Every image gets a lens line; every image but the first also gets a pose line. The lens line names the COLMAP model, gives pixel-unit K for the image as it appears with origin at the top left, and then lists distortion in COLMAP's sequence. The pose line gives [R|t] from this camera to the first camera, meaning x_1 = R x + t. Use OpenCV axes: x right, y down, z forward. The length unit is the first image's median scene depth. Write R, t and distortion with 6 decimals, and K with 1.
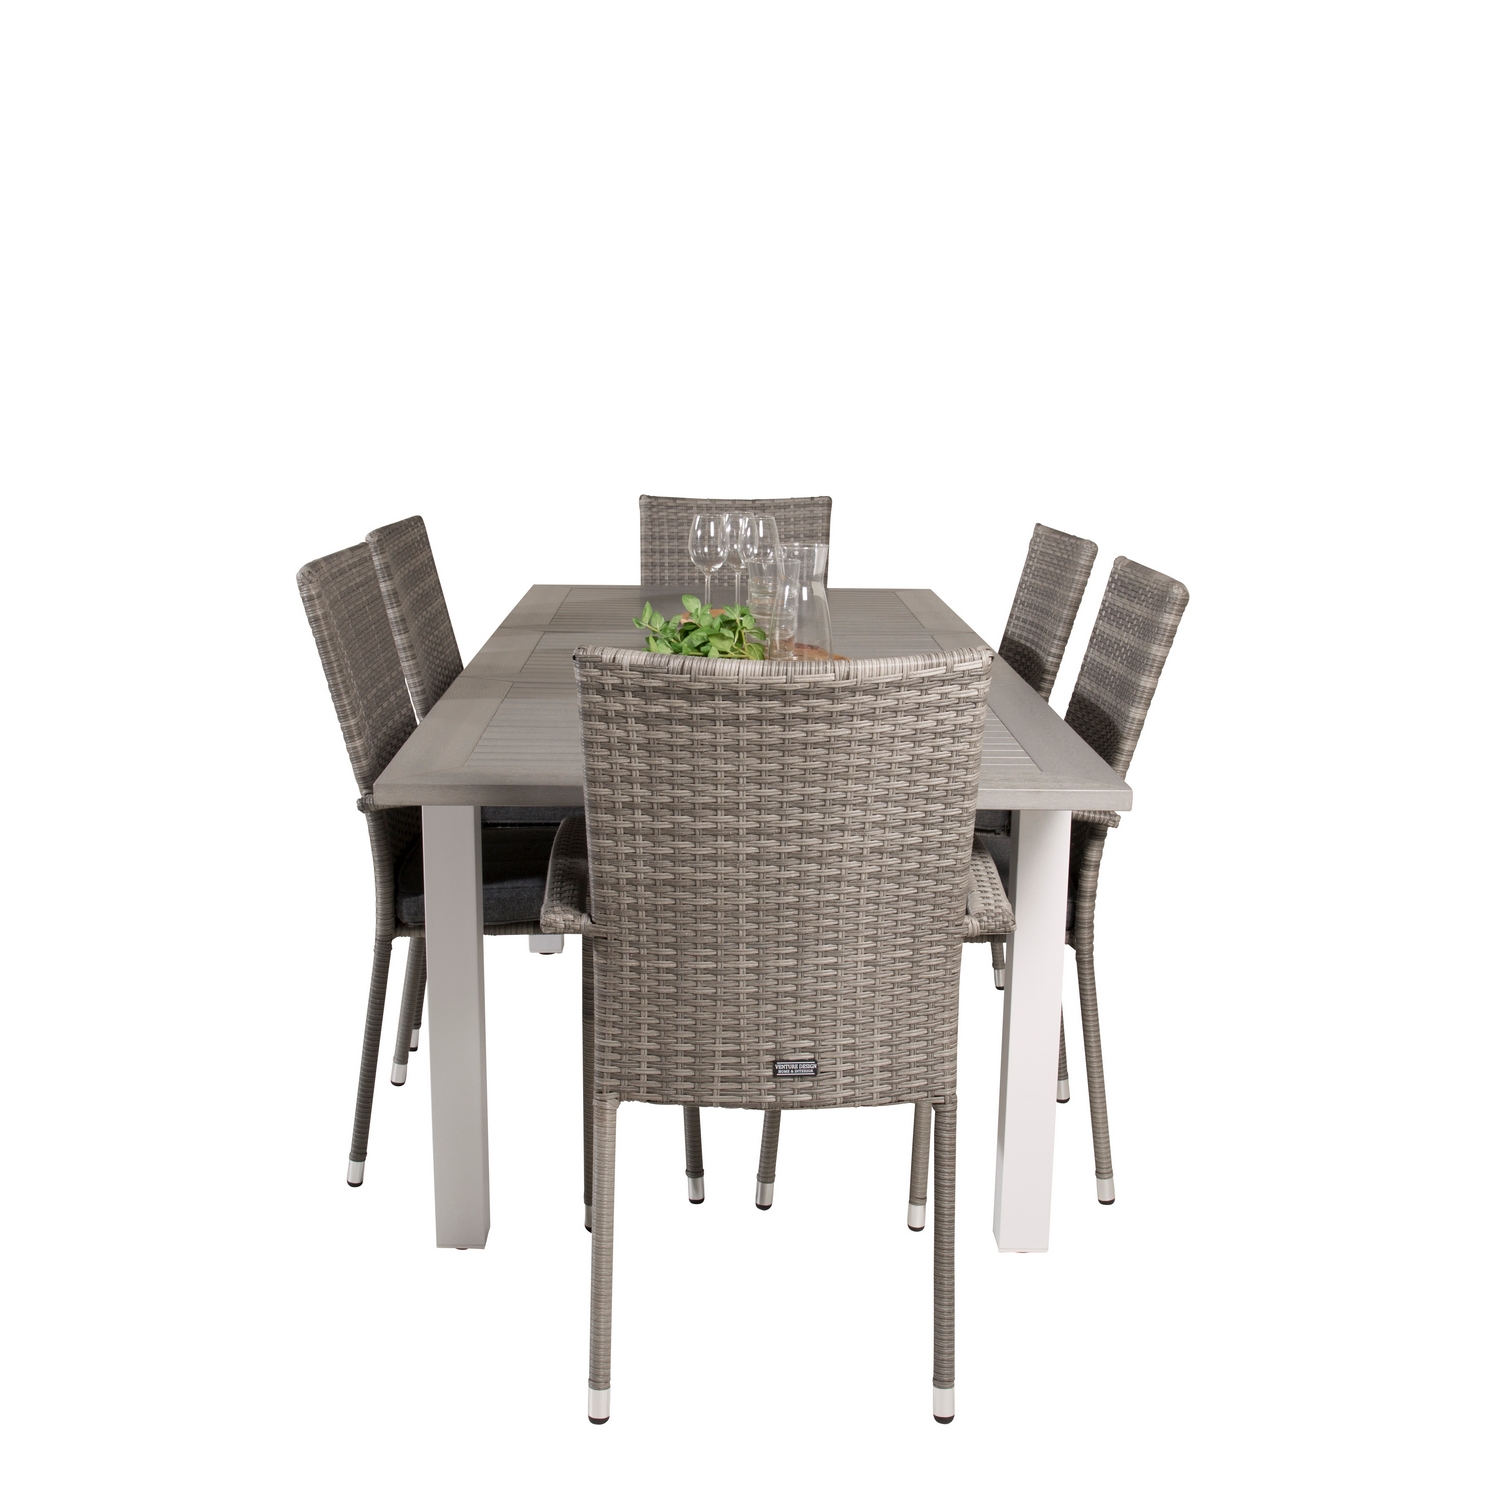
lens RADIAL K [[1858.1, 0, 750.0], [0, 1858.1, 750.0], [0, 0, 1]] dist [-0.074896, 0.010542]
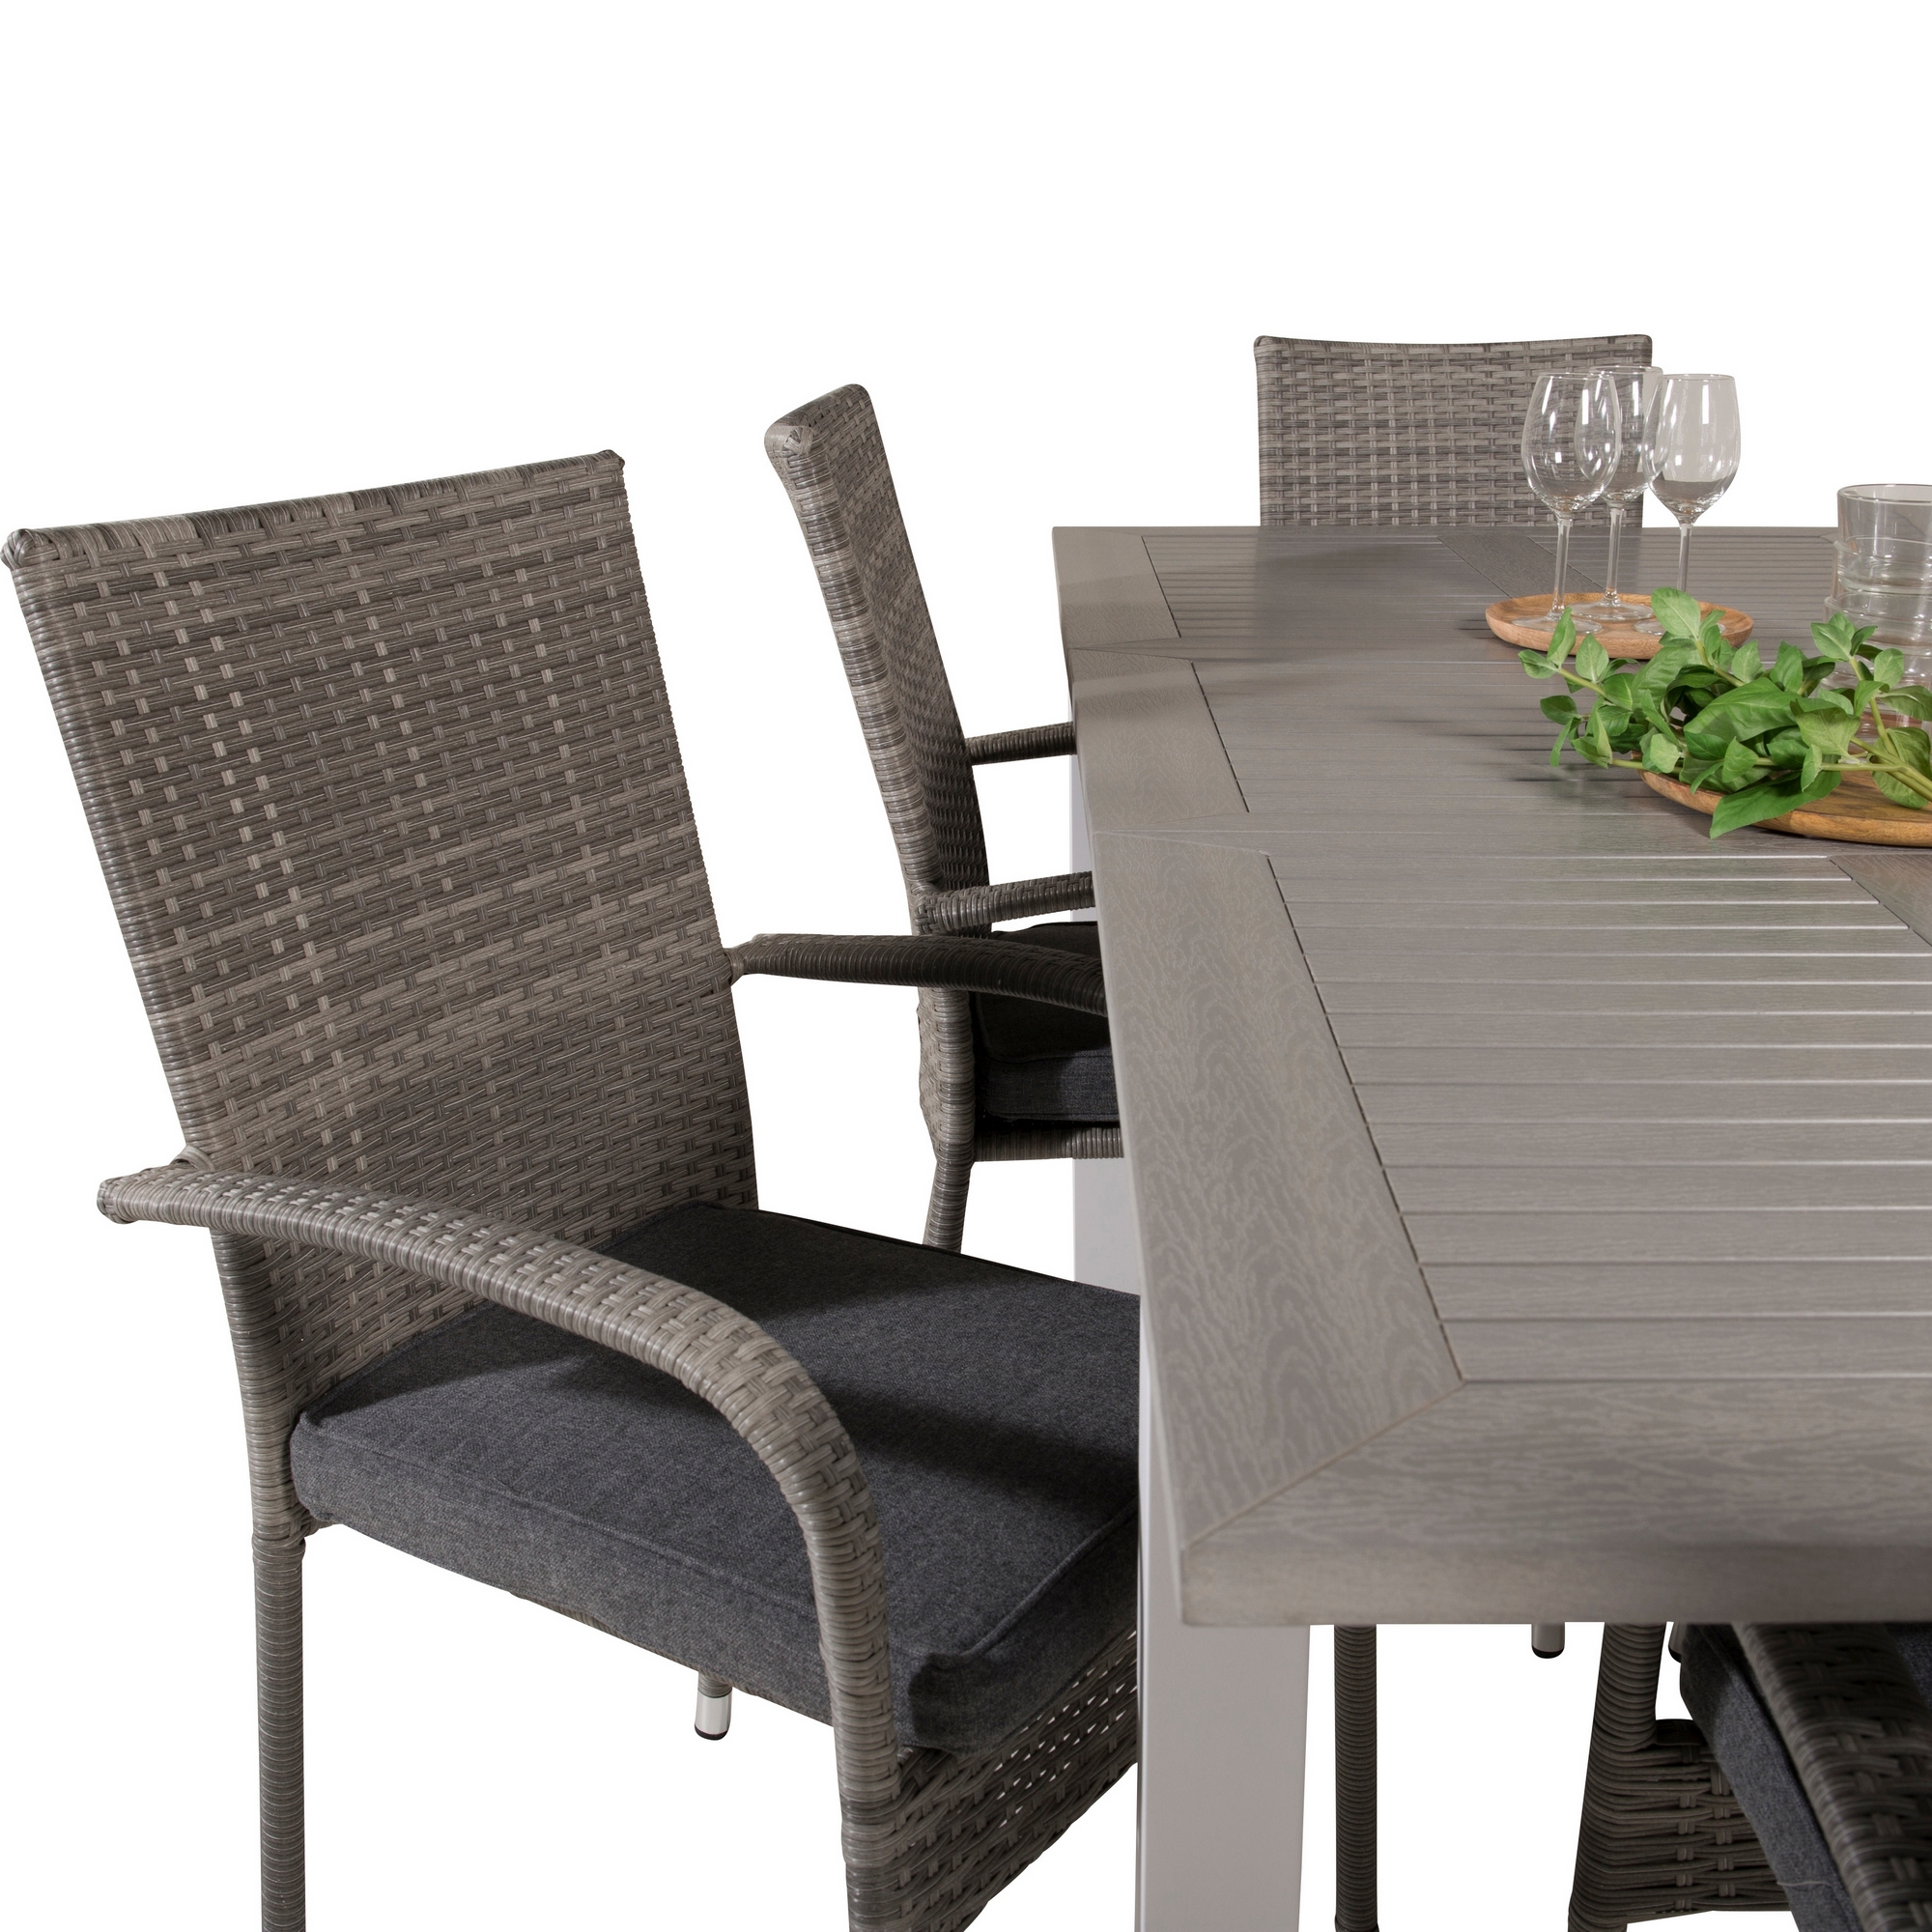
lens RADIAL K [[2371.9, 0, 966.0], [0, 2371.9, 966.0], [0, 0, 1]] dist [-0.074837, 0.056266]
pose [[0.999039, -0.007604, -0.043172, -0.159244], [0.012527, 0.993293, 0.114947, -0.065846], [0.042009, -0.115377, 0.992433, 0.526628]]
